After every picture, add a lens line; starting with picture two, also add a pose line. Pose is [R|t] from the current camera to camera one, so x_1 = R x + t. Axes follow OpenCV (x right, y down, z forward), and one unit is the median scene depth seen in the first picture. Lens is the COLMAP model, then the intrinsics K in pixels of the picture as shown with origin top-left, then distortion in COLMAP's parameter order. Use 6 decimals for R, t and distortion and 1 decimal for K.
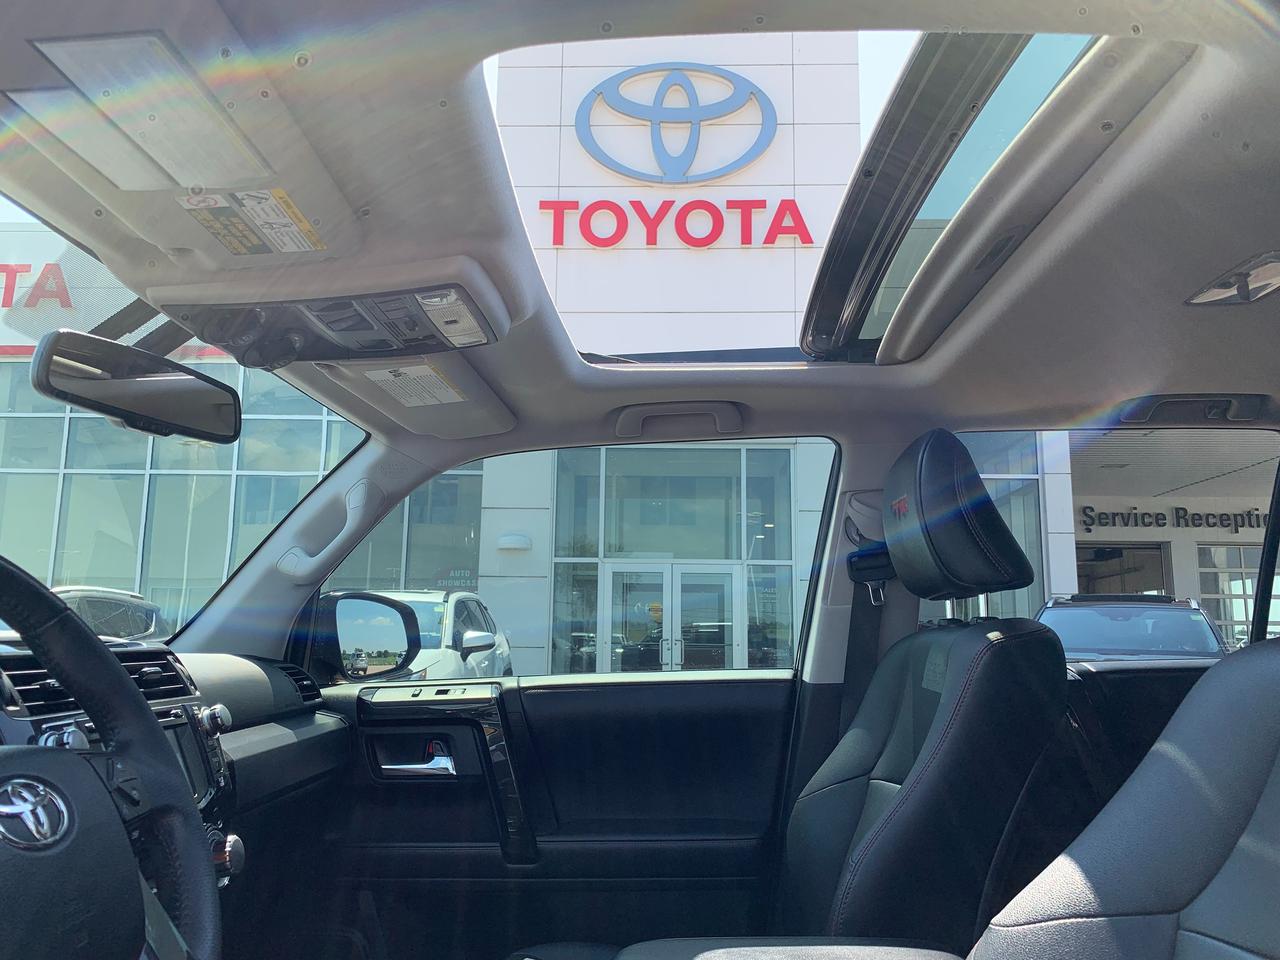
lens RADIAL K [[981.3, 0, 631.4], [0, 981.3, 481.5], [0, 0, 1]] dist [0.002402, -0.003702]
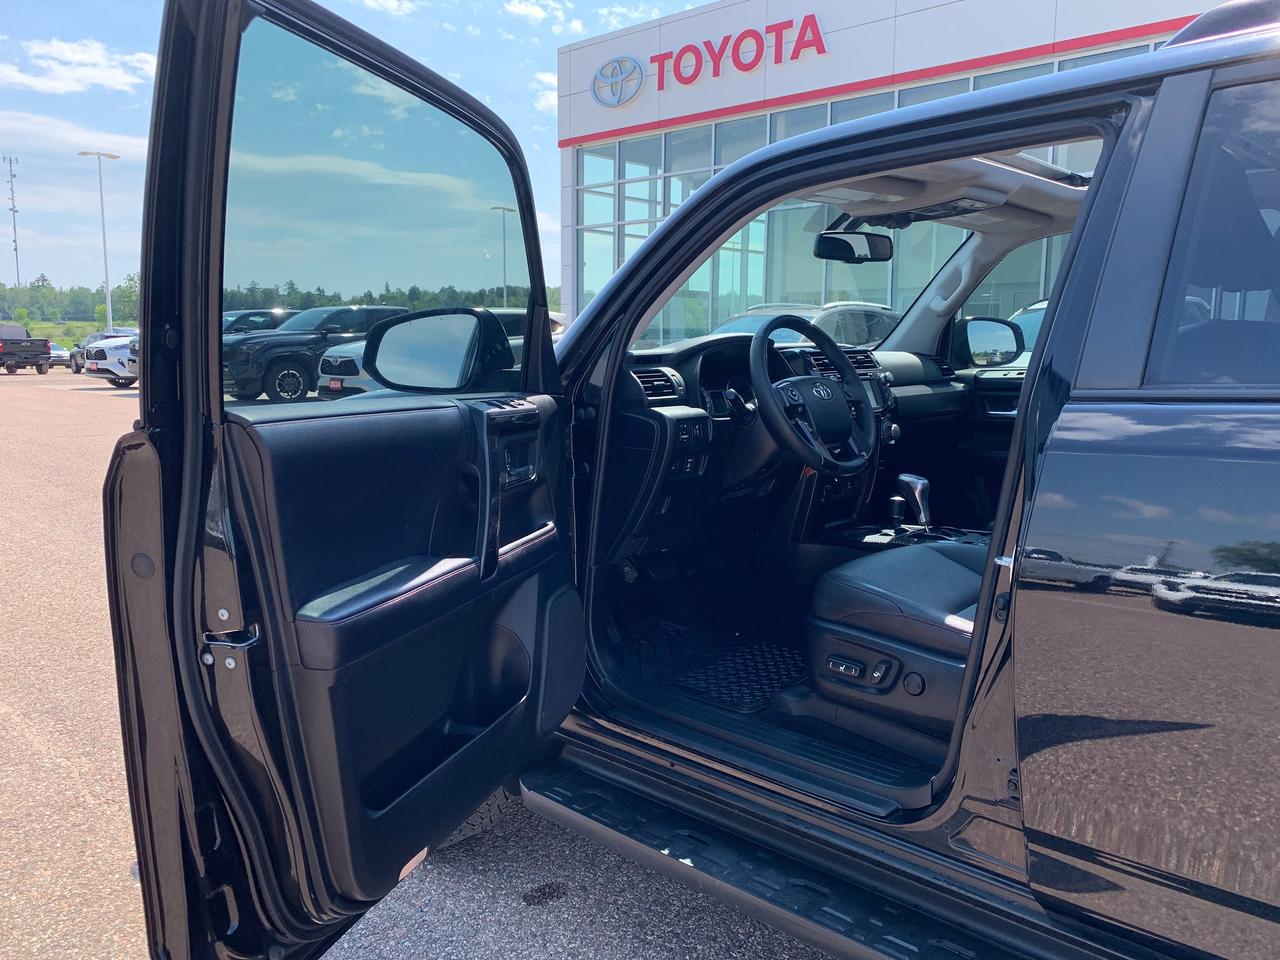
lens RADIAL K [[979.3, 0, 637.3], [0, 979.3, 472.6], [0, 0, 1]] dist [0.066779, -0.134829]
pose [[0.752978, 0.081051, -0.653035, 0.476915], [0.110298, 0.962801, 0.246676, -0.133100], [0.648736, -0.257770, 0.716028, -0.796988]]
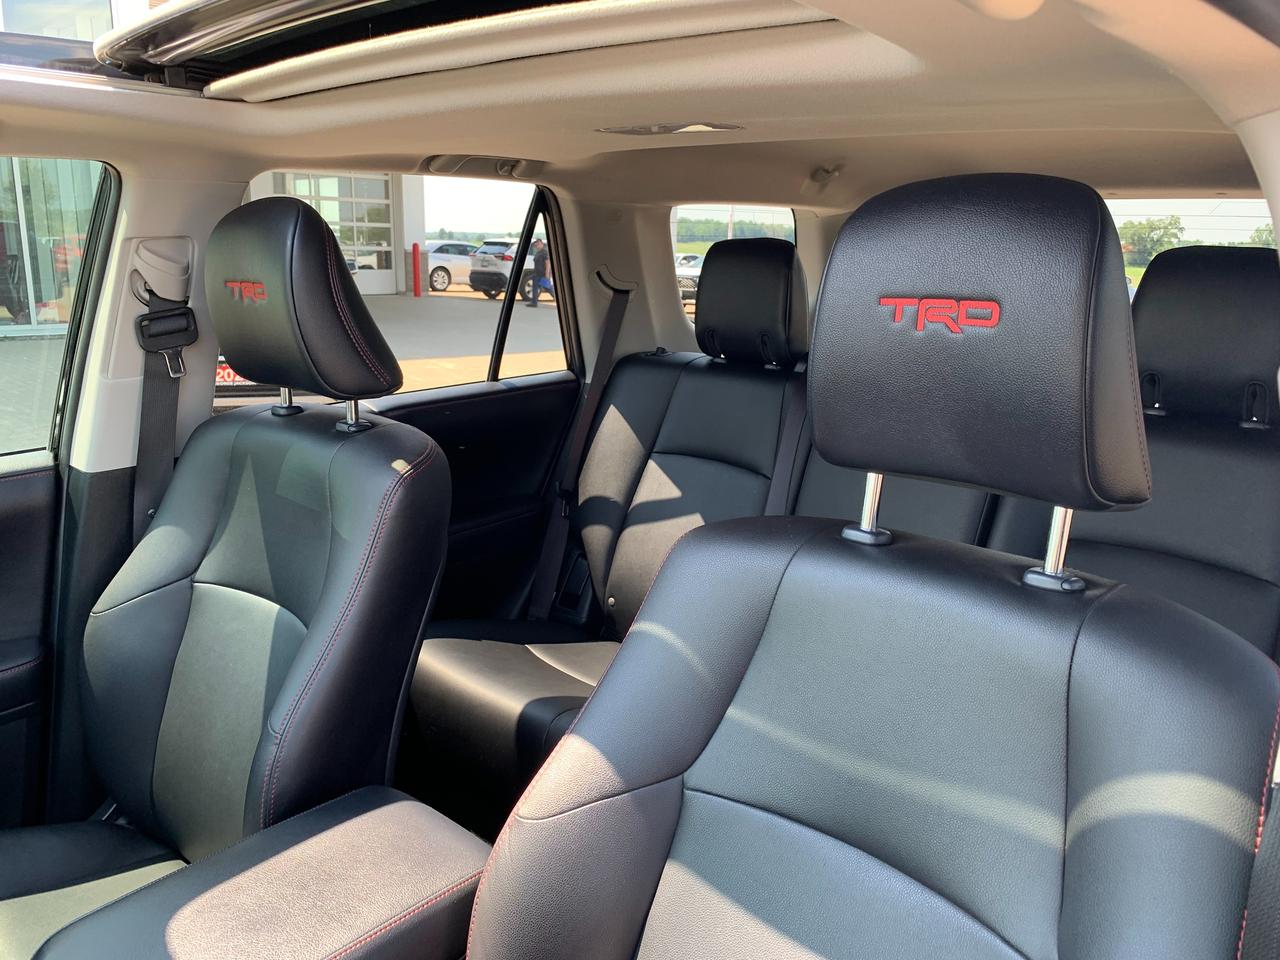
lens RADIAL K [[981.3, 0, 631.4], [0, 981.3, 481.5], [0, 0, 1]] dist [0.002402, -0.003702]
pose [[0.645208, -0.172958, 0.744172, -0.134840], [-0.138996, 0.931210, 0.336940, -0.124610], [-0.751257, -0.320834, 0.576783, 0.195570]]
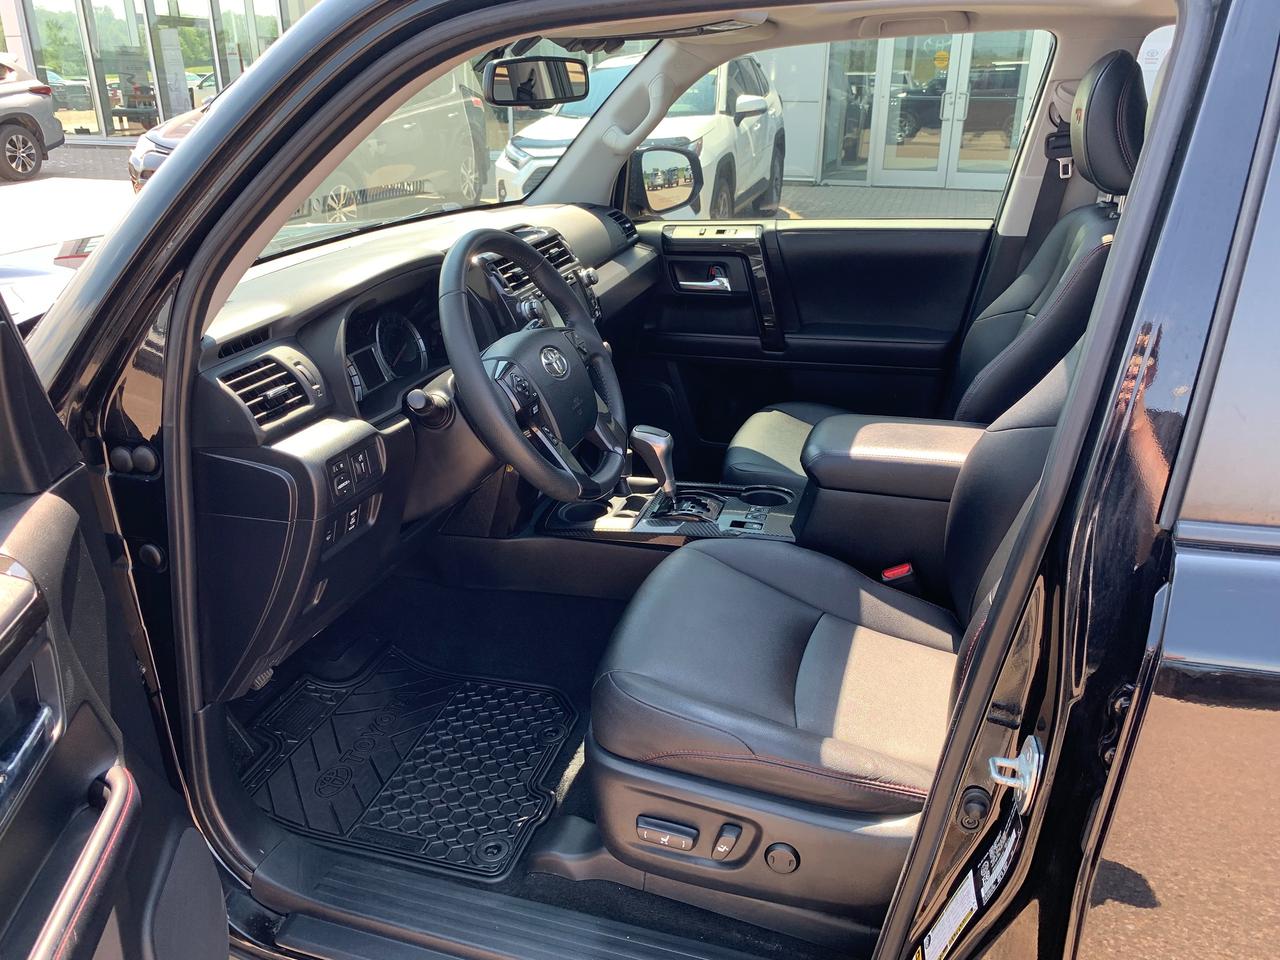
lens RADIAL K [[979.3, 0, 637.3], [0, 979.3, 472.6], [0, 0, 1]] dist [0.066779, -0.134829]
pose [[0.966207, 0.091218, -0.241089, 0.061114], [0.047818, 0.855630, 0.515374, -0.222860], [0.253295, -0.509486, 0.822354, -0.356708]]
